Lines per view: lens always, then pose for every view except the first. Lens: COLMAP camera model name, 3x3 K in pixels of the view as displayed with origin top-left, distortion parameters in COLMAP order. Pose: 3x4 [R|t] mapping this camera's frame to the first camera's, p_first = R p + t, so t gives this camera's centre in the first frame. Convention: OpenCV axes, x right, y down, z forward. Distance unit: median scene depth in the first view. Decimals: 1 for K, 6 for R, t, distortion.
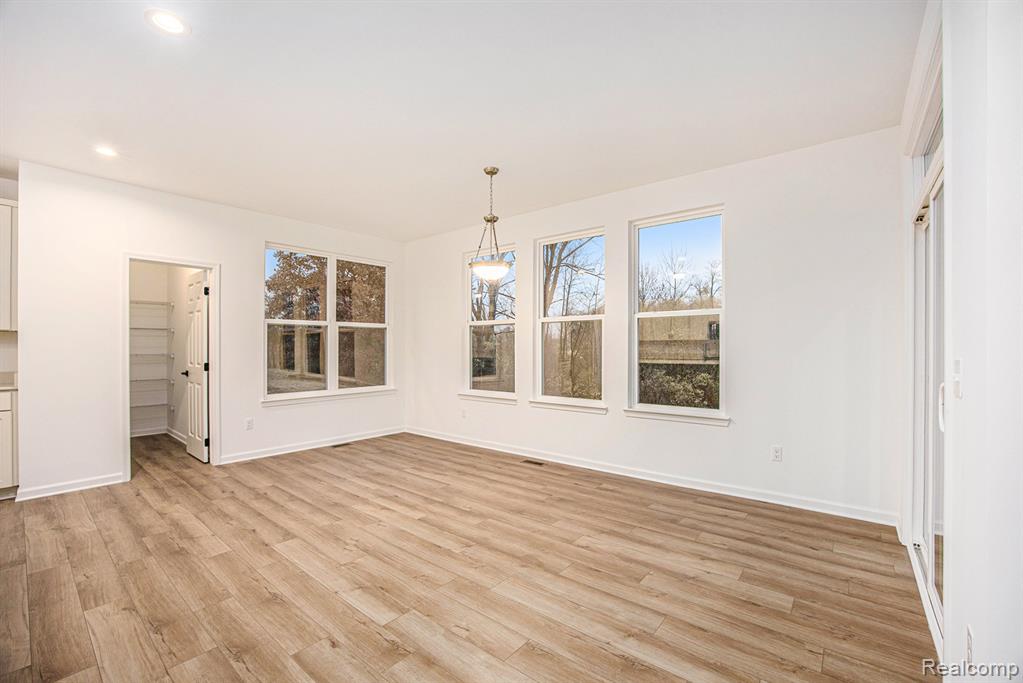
lens RADIAL K [[421.2, 0, 511.5], [0, 421.2, 341.5], [0, 0, 1]] dist [-0.054526, 0.009612]
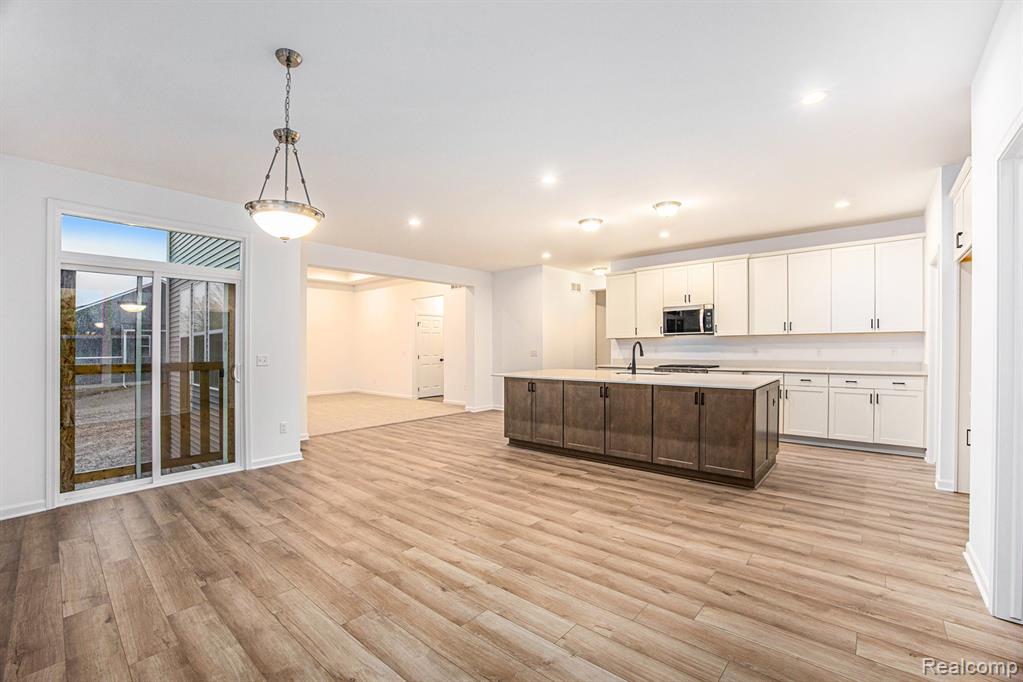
lens RADIAL K [[449.3, 0, 508.5], [0, 449.3, 352.7], [0, 0, 1]] dist [-0.062884, 0.012300]
pose [[-0.998183, 0.017906, 0.057541, -0.500693], [0.017964, 0.999839, 0.000493, 0.024274], [-0.057523, 0.001526, -0.998343, 1.977512]]
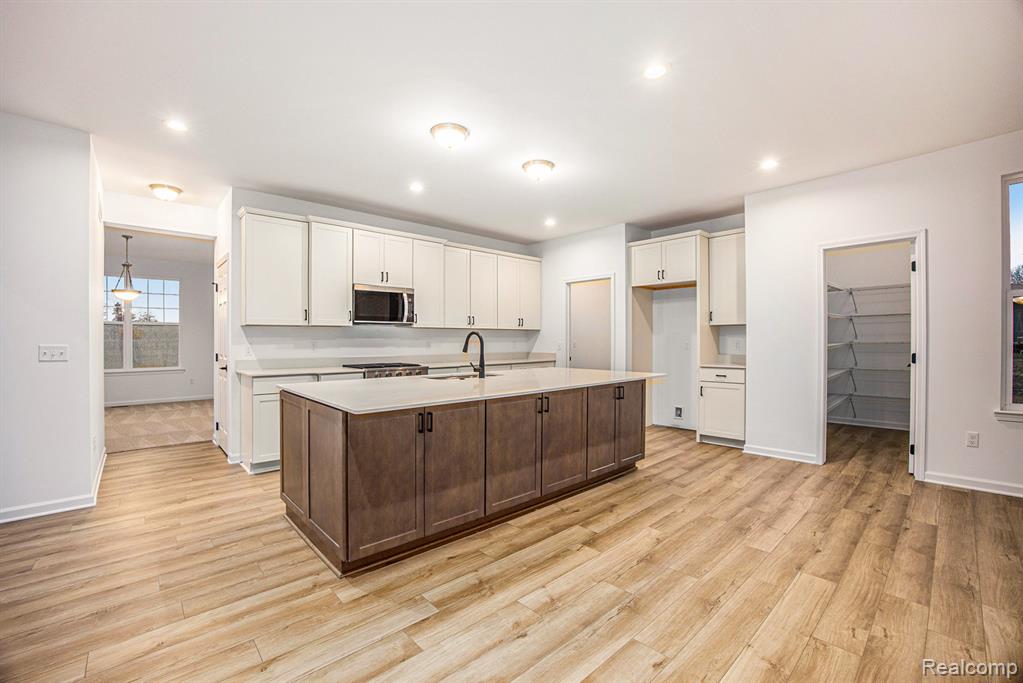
lens RADIAL K [[443.9, 0, 511.5], [0, 443.9, 341.5], [0, 0, 1]] dist [-0.063887, 0.012026]
pose [[-0.134201, 0.014276, -0.990851, 0.308156], [0.017098, 0.999781, 0.012089, 0.005227], [0.990807, -0.015319, -0.134416, 0.468291]]
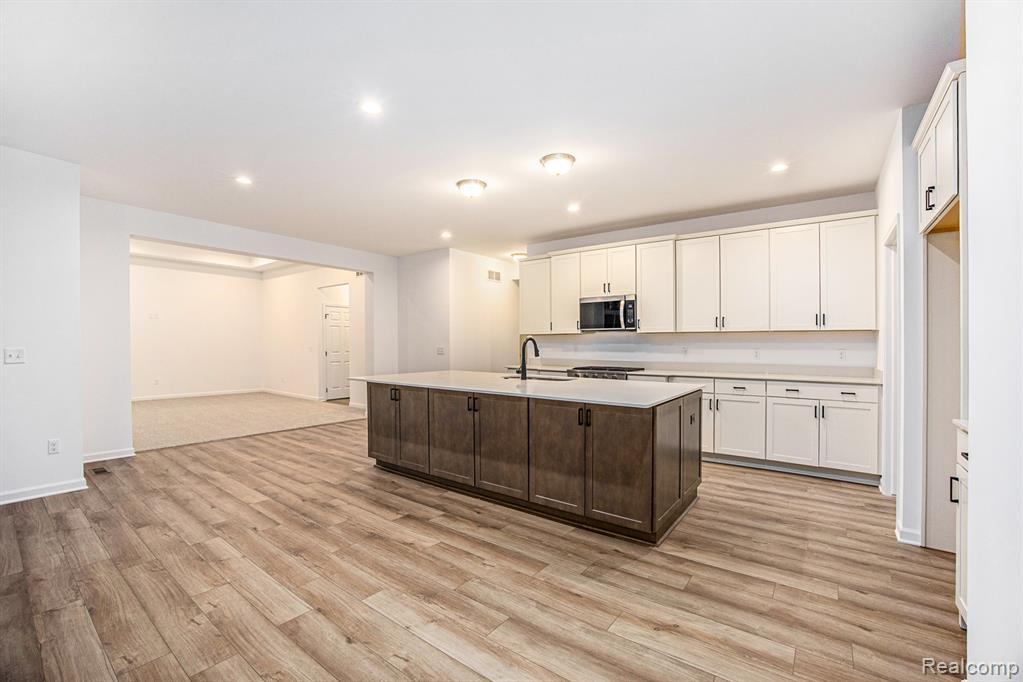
lens RADIAL K [[443.9, 0, 511.5], [0, 443.9, 341.0], [0, 0, 1]] dist [-0.063887, 0.012026]
pose [[-0.999782, 0.005967, -0.019993, -0.817764], [0.006349, 0.999797, -0.019119, 0.026196], [0.019875, -0.019241, -0.999617, 1.568709]]
